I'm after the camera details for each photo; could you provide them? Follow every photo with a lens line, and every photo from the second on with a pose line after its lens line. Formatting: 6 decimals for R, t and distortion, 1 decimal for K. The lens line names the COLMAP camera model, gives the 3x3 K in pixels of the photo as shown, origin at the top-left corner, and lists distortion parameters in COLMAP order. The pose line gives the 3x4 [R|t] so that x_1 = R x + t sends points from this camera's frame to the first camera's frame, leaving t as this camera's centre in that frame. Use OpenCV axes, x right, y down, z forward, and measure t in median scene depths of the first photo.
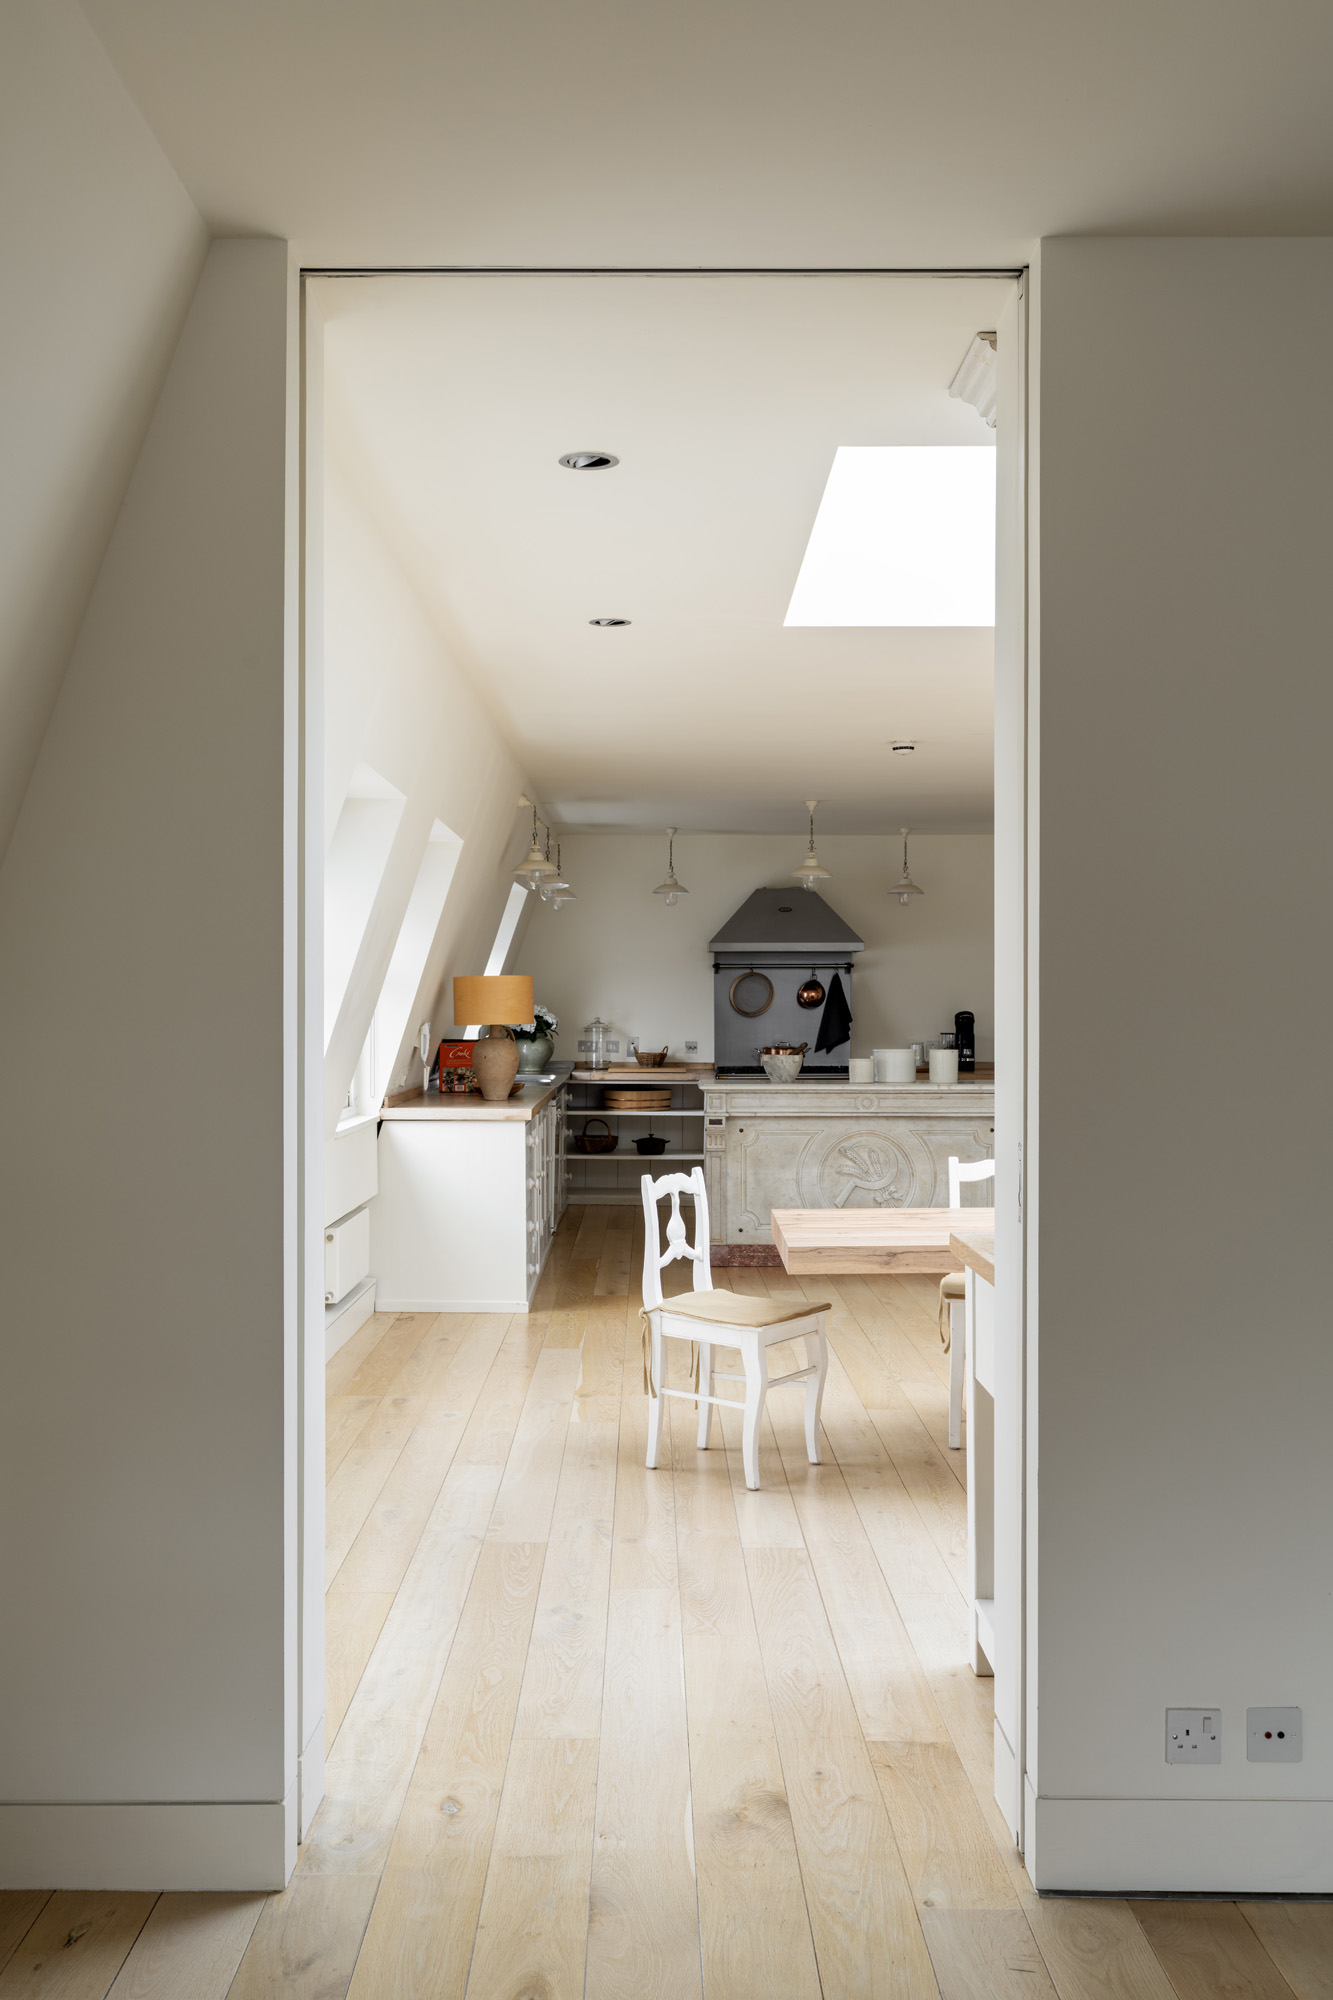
lens RADIAL K [[1976.2, 0, 666.5], [0, 1976.2, 1000.0], [0, 0, 1]] dist [0.012010, 0.000545]
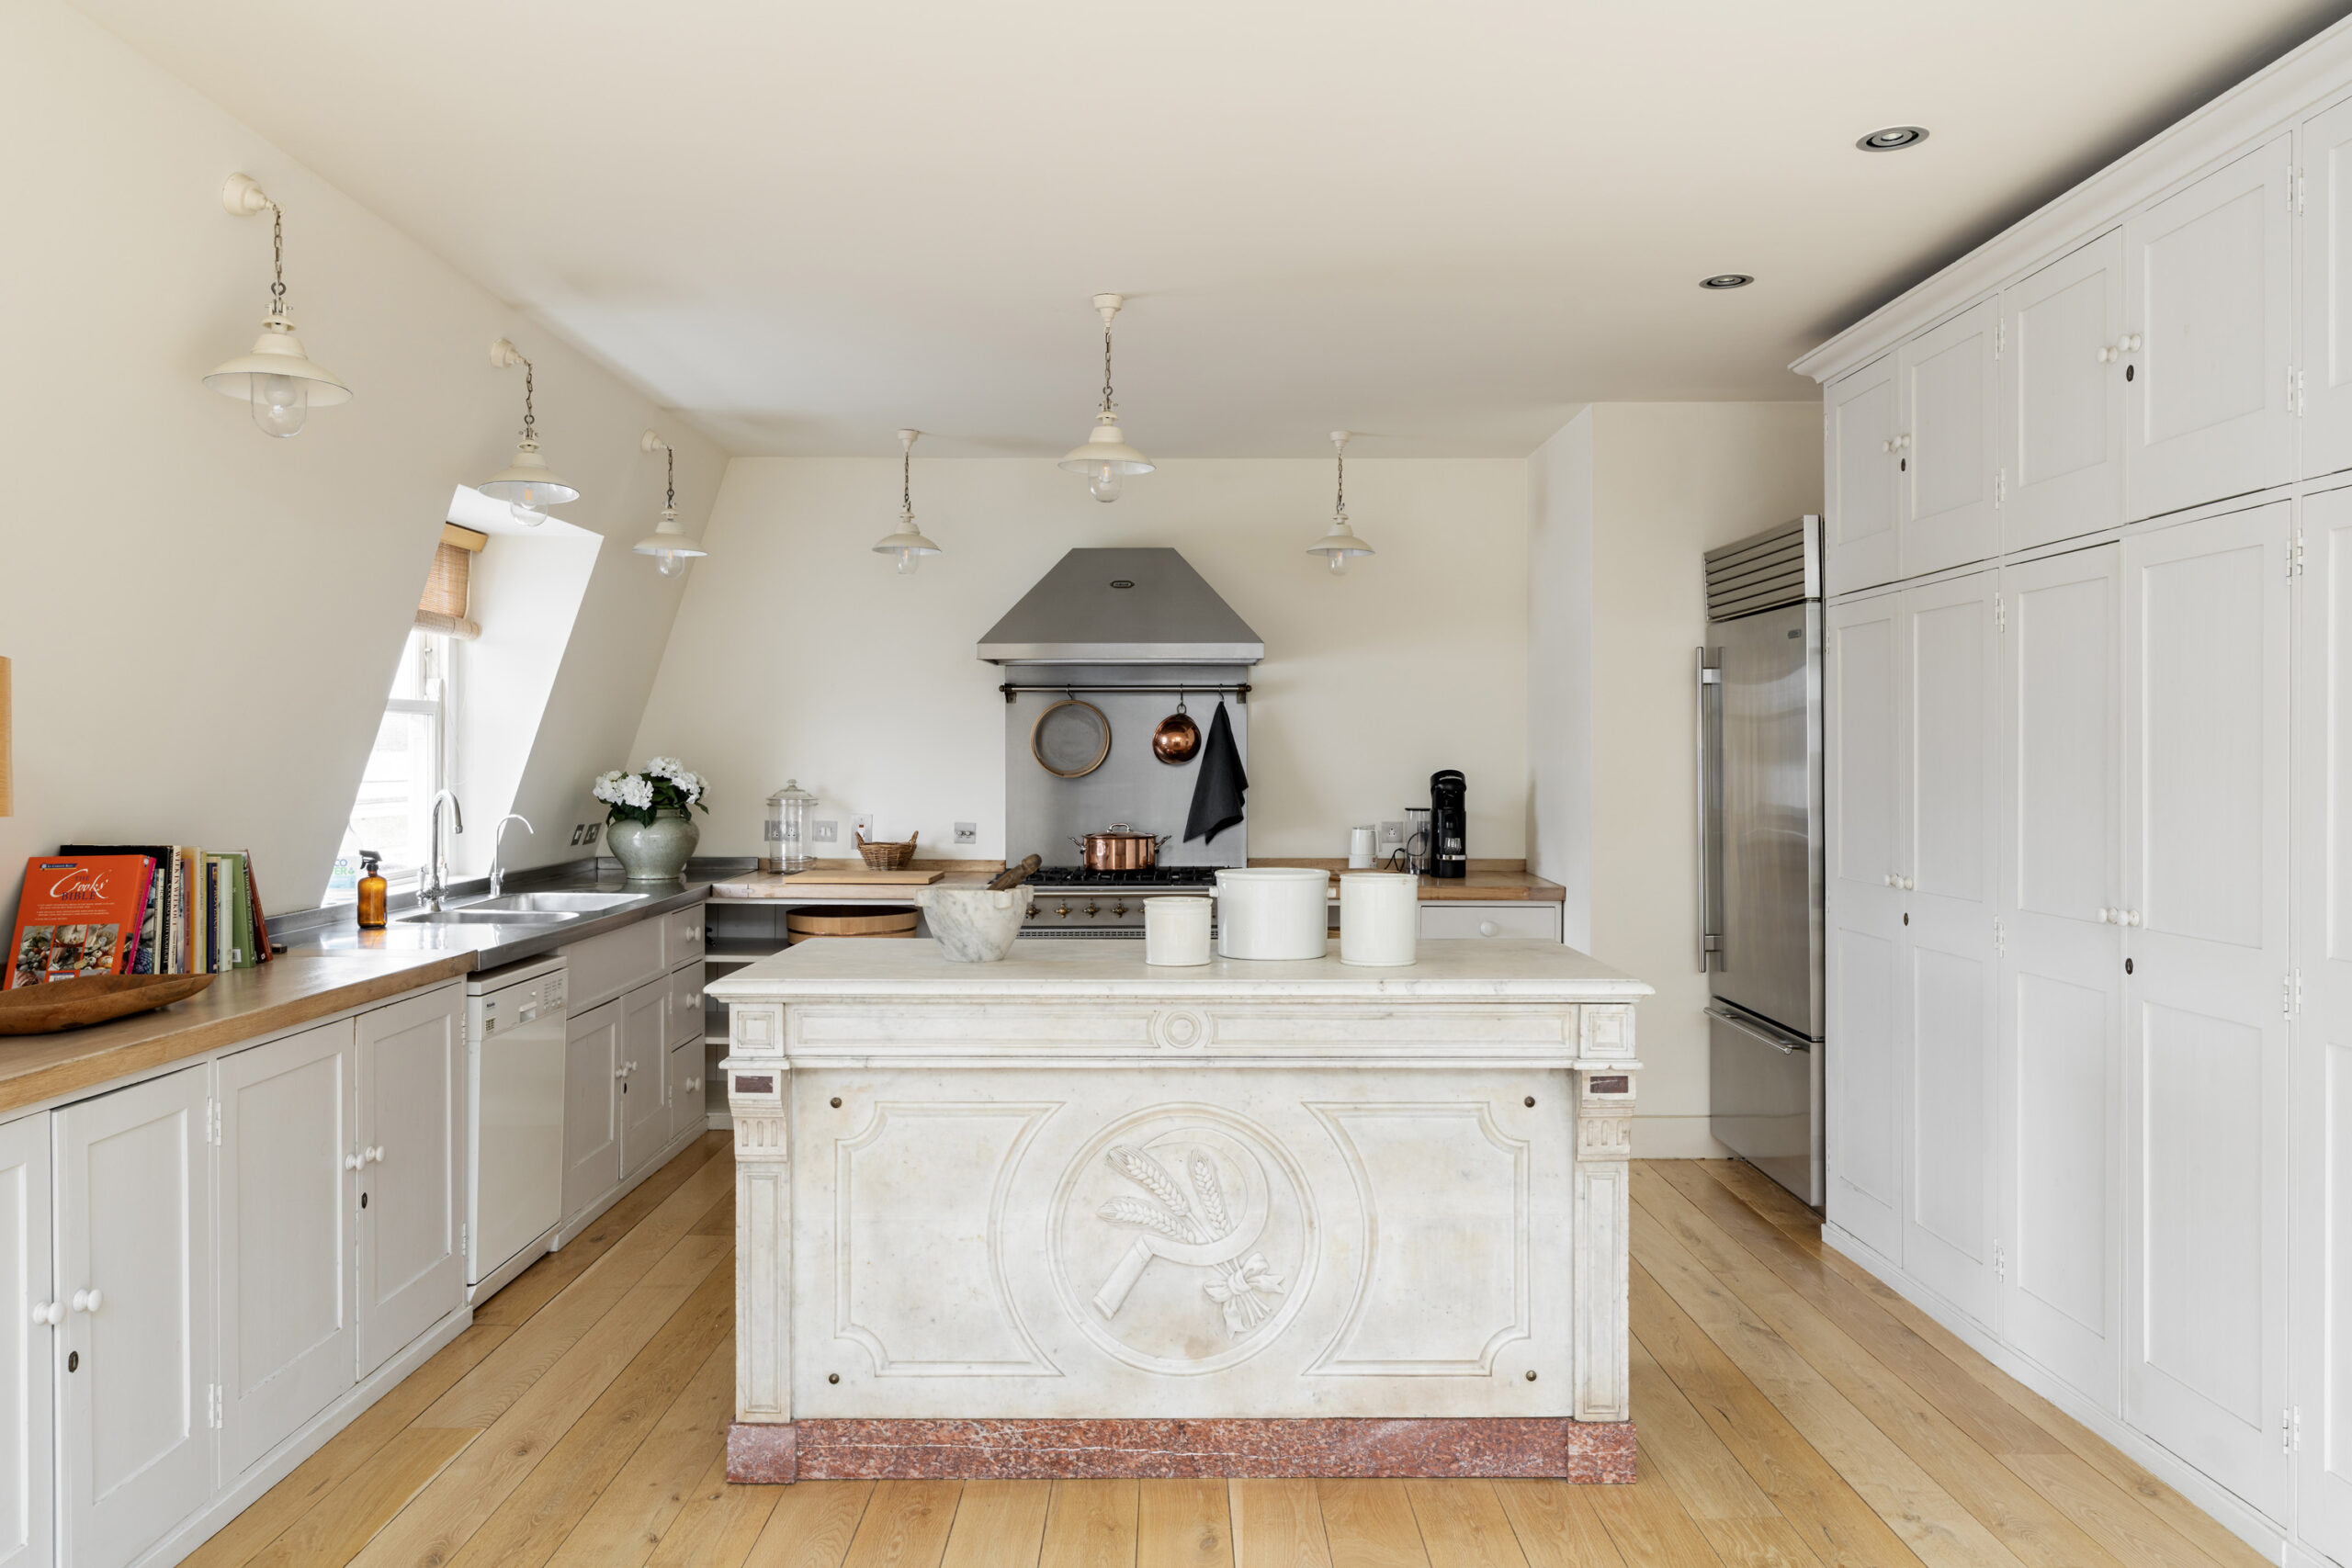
lens RADIAL K [[1758.7, 0, 1176.0], [0, 1758.7, 784.0], [0, 0, 1]] dist [-0.004632, -0.000674]
pose [[0.999999, 0.001520, -0.000204, 0.076285], [-0.001517, 0.999871, 0.015977, 0.001926], [0.000228, -0.015977, 0.999872, 0.518817]]
